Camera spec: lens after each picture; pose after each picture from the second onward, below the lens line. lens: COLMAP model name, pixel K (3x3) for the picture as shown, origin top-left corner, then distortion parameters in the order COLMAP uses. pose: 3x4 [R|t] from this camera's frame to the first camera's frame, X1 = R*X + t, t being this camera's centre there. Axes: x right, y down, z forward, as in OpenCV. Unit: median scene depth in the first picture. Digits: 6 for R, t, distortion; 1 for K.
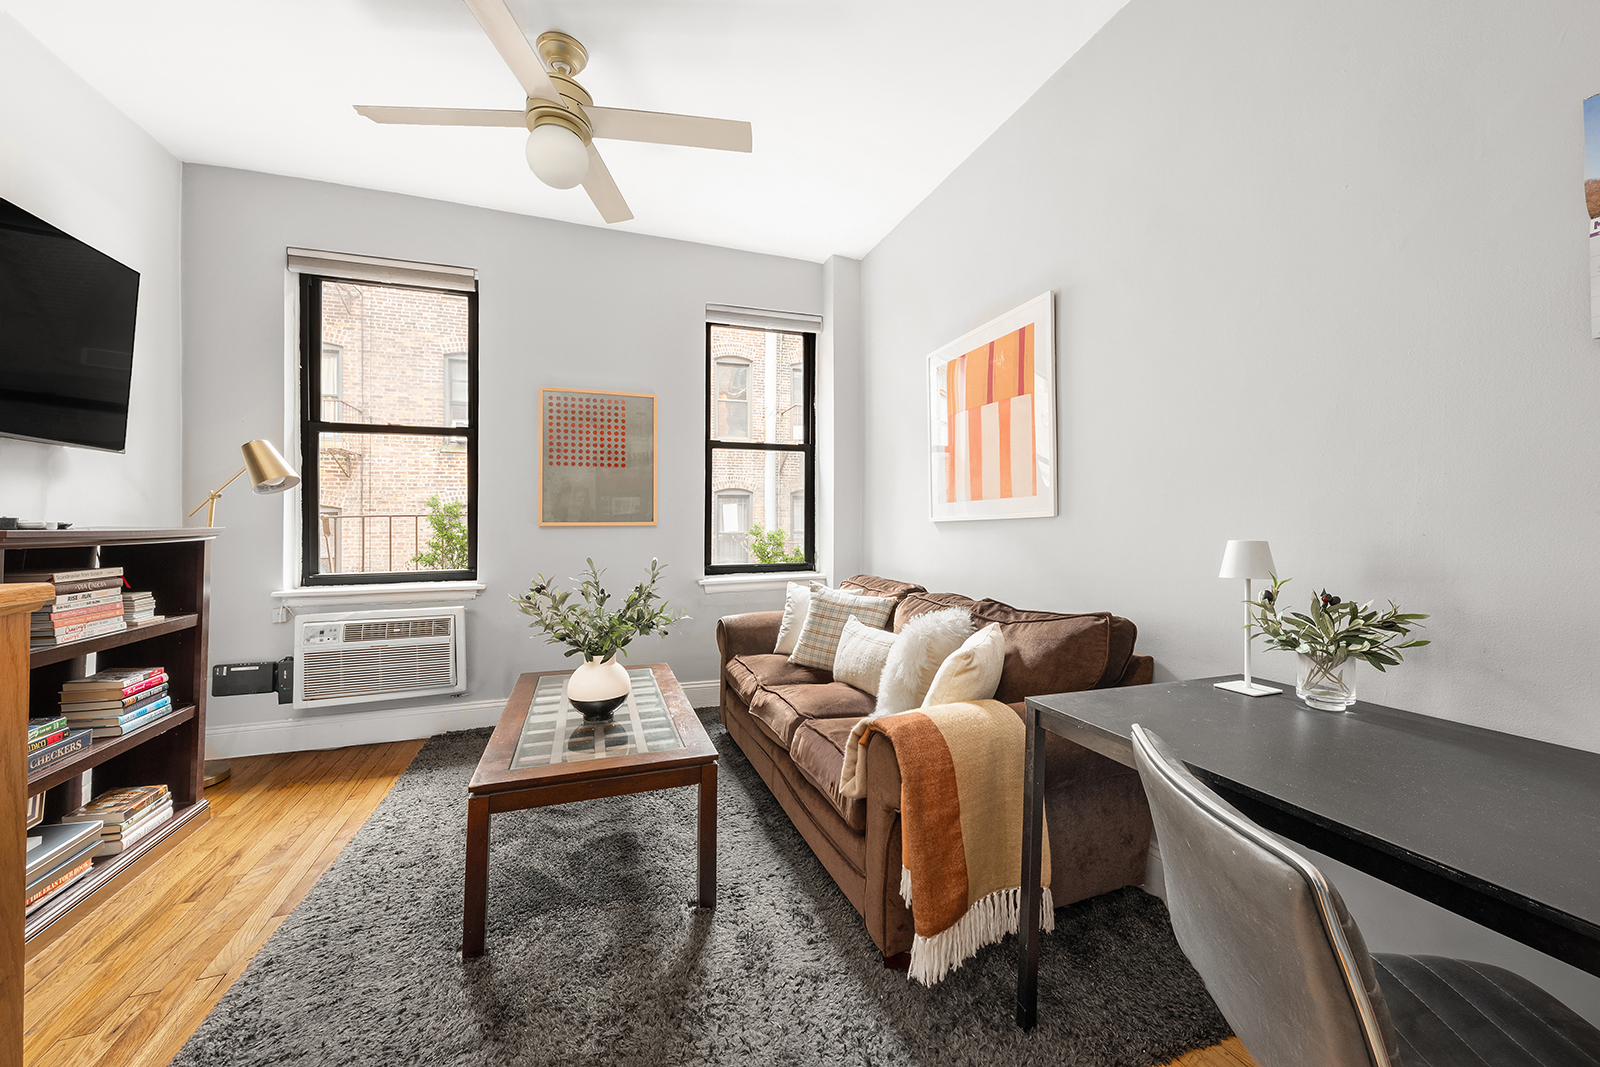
lens RADIAL K [[597.3, 0, 800.0], [0, 597.3, 533.5], [0, 0, 1]] dist [0.000035, -0.000001]
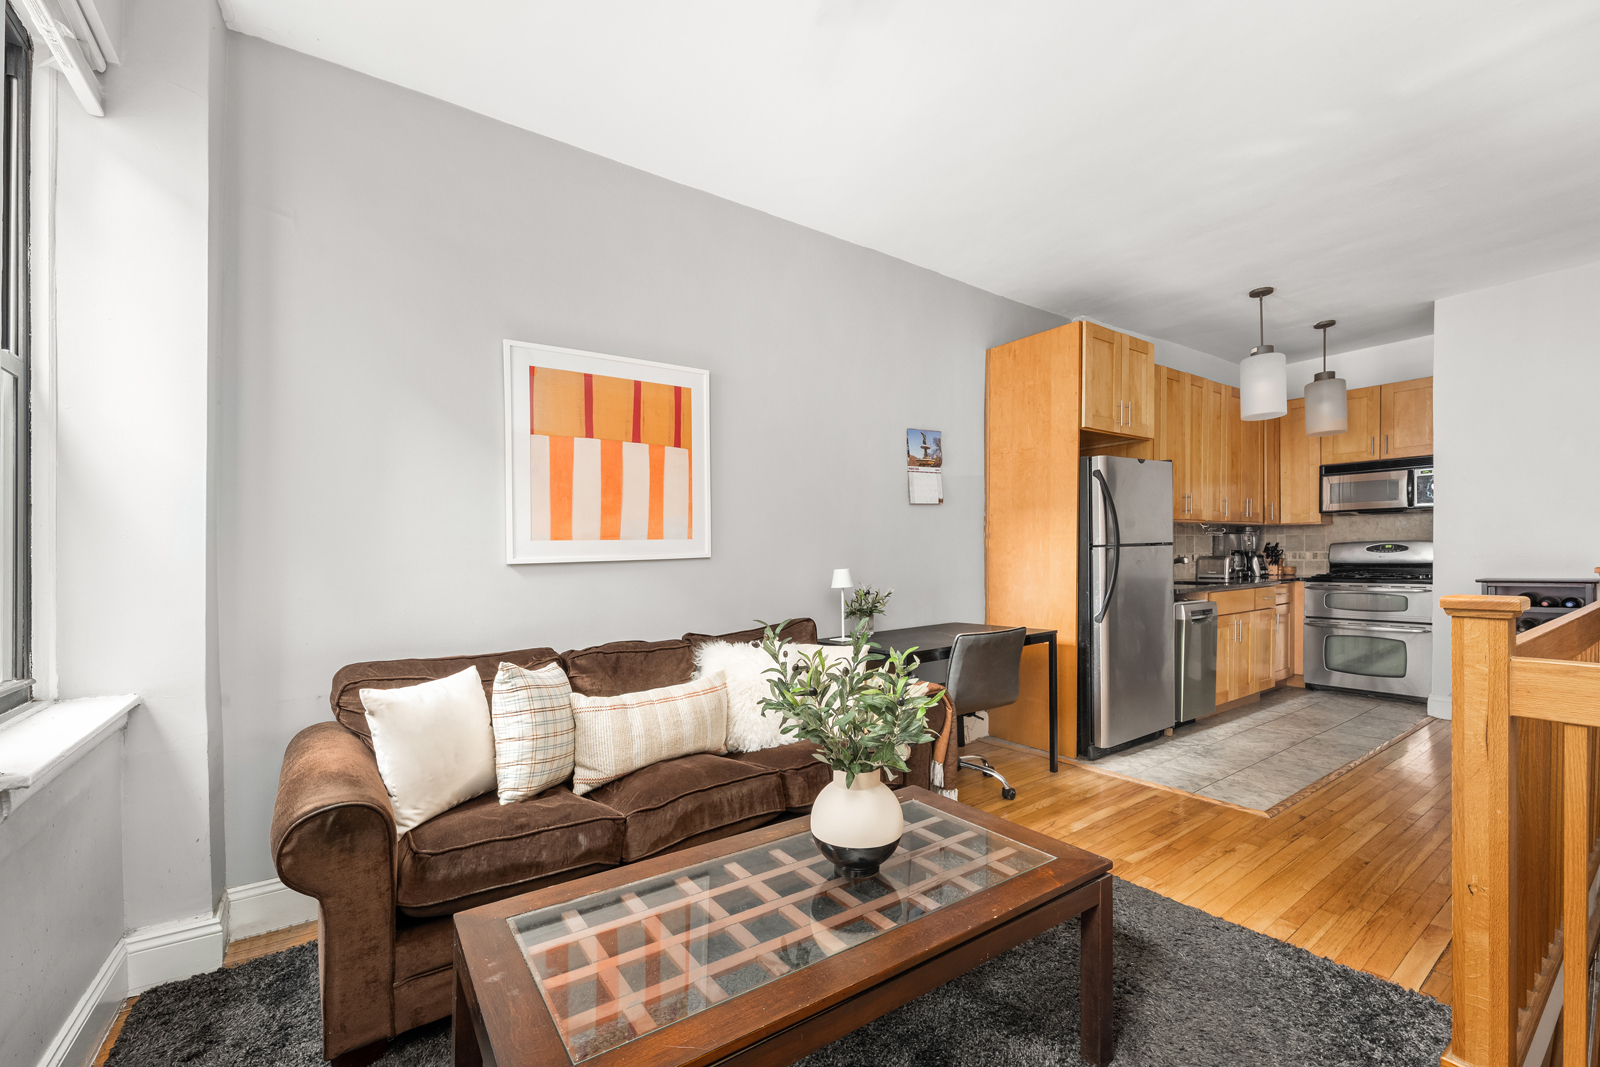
lens RADIAL K [[658.3, 0, 809.9], [0, 658.3, 589.5], [0, 0, 1]] dist [0.000293, 0.000257]
pose [[-0.272317, -0.033820, 0.961613, -0.889877], [0.037050, 0.998272, 0.045601, -0.015220], [-0.961494, 0.048045, -0.270594, 1.121681]]
